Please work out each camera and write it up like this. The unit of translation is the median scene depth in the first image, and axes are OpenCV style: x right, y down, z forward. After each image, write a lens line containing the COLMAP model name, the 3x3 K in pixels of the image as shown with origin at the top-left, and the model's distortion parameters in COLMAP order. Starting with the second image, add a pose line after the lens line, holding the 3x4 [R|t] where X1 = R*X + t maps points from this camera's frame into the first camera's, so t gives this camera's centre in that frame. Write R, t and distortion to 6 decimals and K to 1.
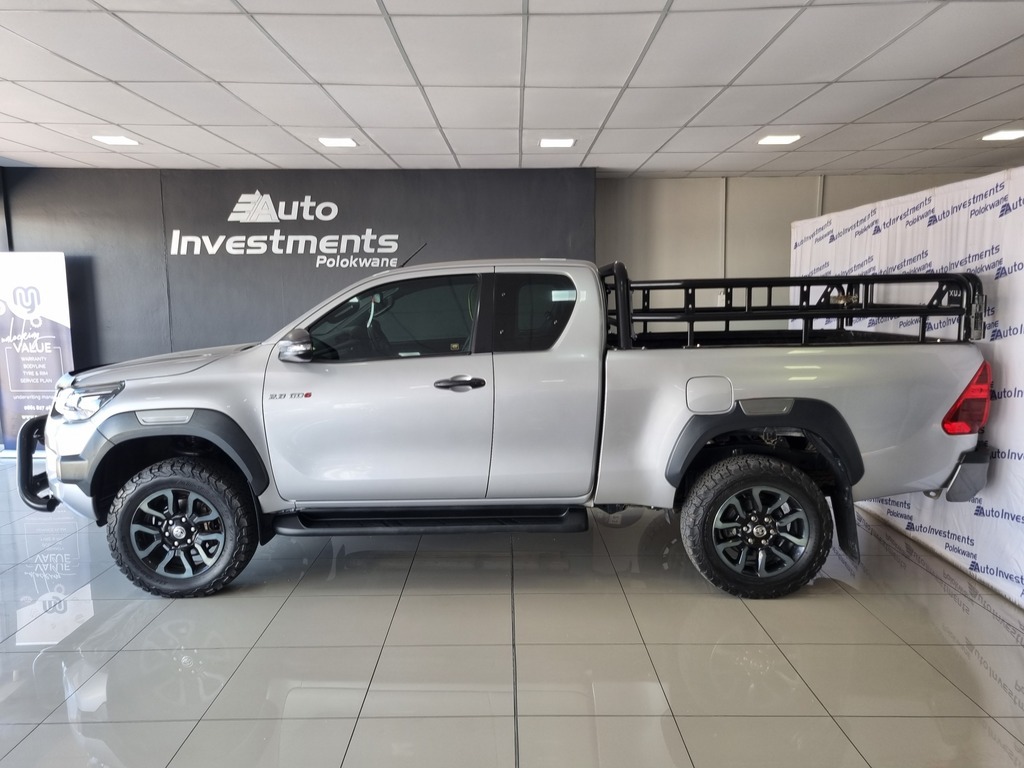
lens RADIAL K [[775.5, 0, 514.1], [0, 775.5, 384.9], [0, 0, 1]] dist [0.043796, -0.021172]
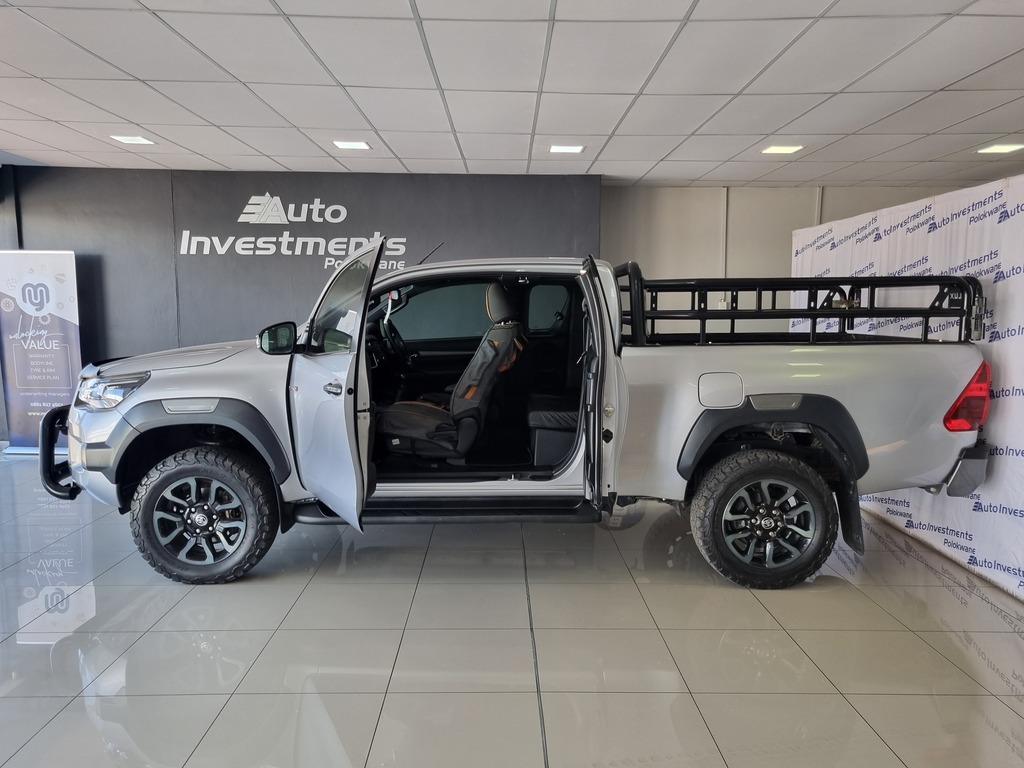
lens RADIAL K [[775.5, 0, 516.5], [0, 775.5, 384.8], [0, 0, 1]] dist [0.043796, -0.021172]
pose [[0.999819, 0.011326, 0.015294, -0.027567], [-0.011104, 0.999833, -0.014502, 0.018016], [-0.015455, 0.014329, 0.999778, -0.022897]]
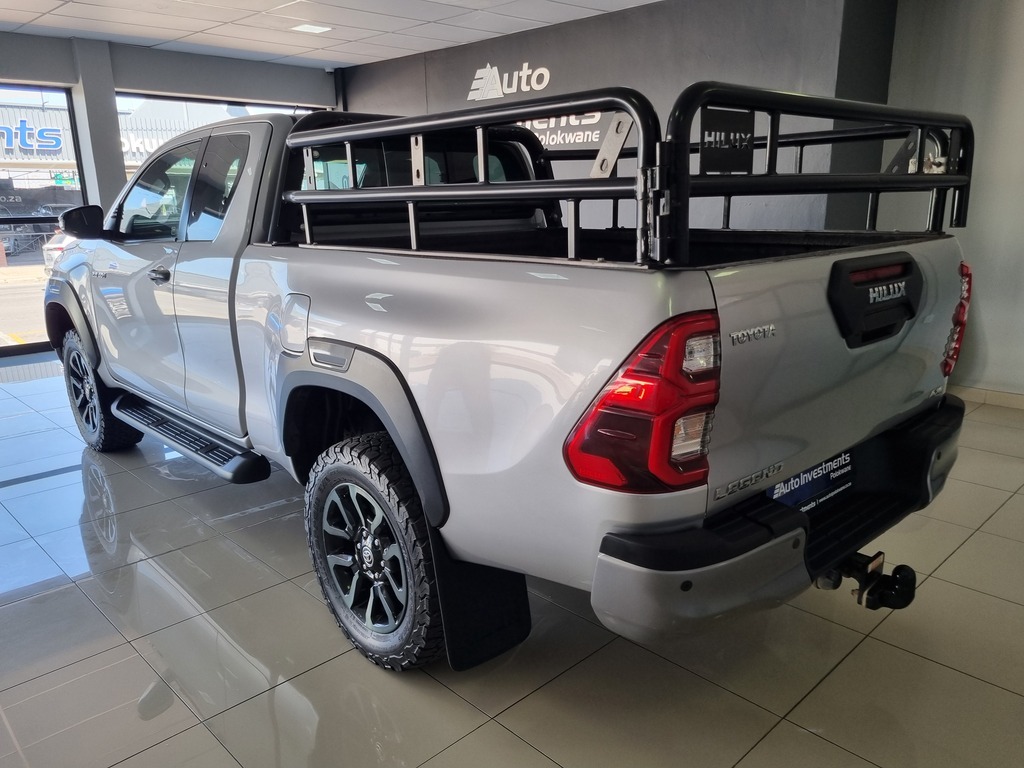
lens RADIAL K [[775.5, 0, 509.2], [0, 775.5, 388.4], [0, 0, 1]] dist [0.043796, -0.021172]
pose [[0.693724, 0.174883, -0.698686, 0.623969], [-0.075247, 0.982363, 0.171176, -0.043559], [0.716299, -0.066176, 0.694648, 0.520507]]
